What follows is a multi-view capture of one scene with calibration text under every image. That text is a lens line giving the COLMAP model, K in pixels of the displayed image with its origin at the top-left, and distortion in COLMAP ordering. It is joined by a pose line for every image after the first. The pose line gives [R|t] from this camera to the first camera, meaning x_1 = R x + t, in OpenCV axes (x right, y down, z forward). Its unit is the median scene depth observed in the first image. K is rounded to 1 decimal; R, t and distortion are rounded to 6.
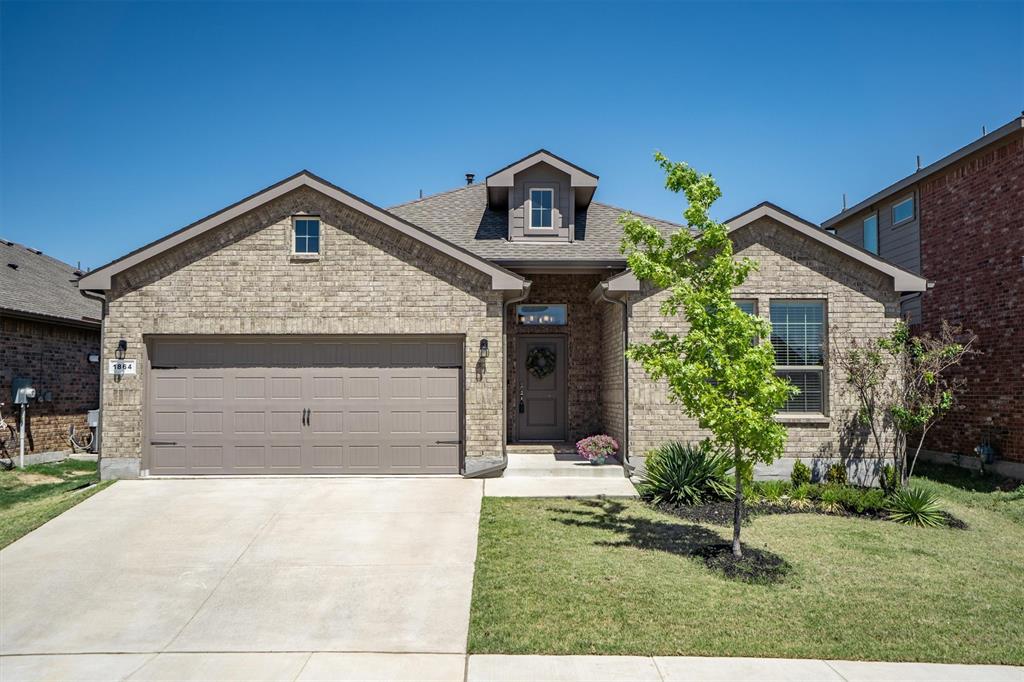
lens RADIAL K [[1007.0, 0, 512.0], [0, 1007.0, 346.6], [0, 0, 1]] dist [0.049863, 0.000000]
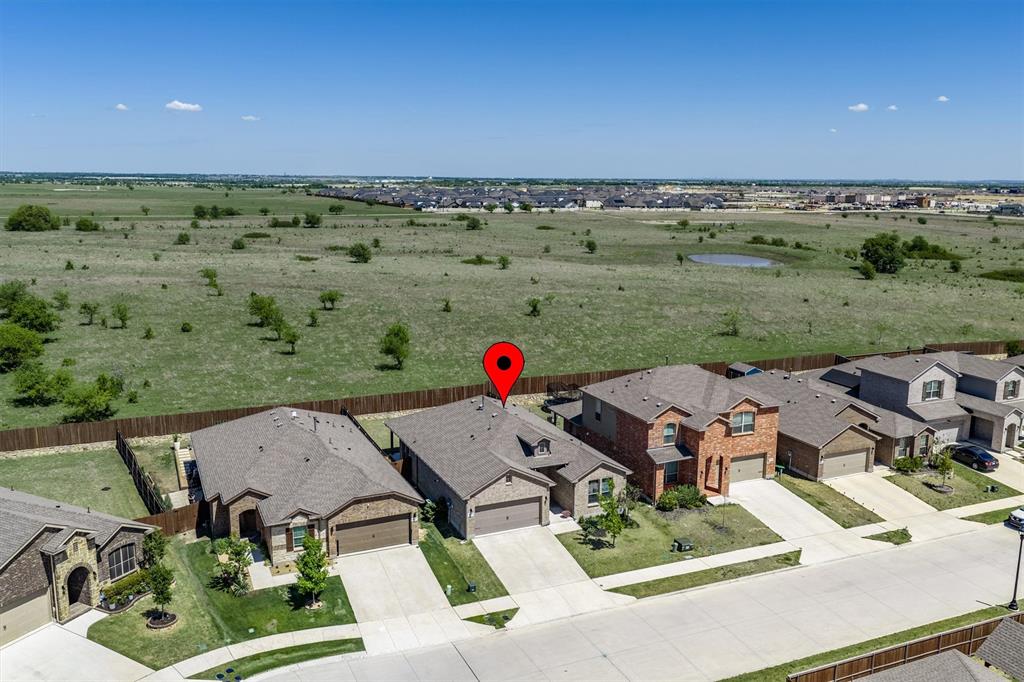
lens RADIAL K [[843.4, 0, 511.6], [0, 843.4, 336.4], [0, 0, 1]] dist [0.015693, -0.021591]
pose [[0.916791, -0.069774, 0.393226, -1.582267], [-0.020833, 0.974924, 0.221561, -1.517936], [-0.398825, -0.211317, 0.892347, -2.116283]]
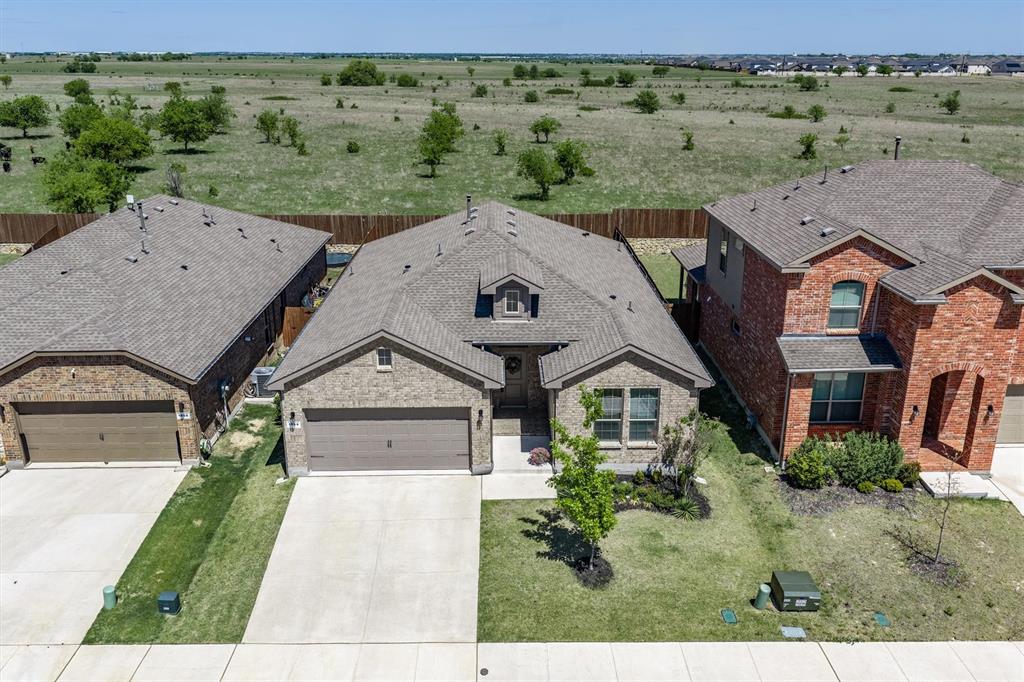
lens RADIAL K [[843.4, 0, 517.2], [0, 843.4, 338.2], [0, 0, 1]] dist [0.015693, -0.021591]
pose [[0.999873, -0.005861, 0.014846, 0.018781], [0.000162, 0.933805, 0.357782, -0.705758], [-0.015960, -0.357734, 0.933687, -0.448035]]
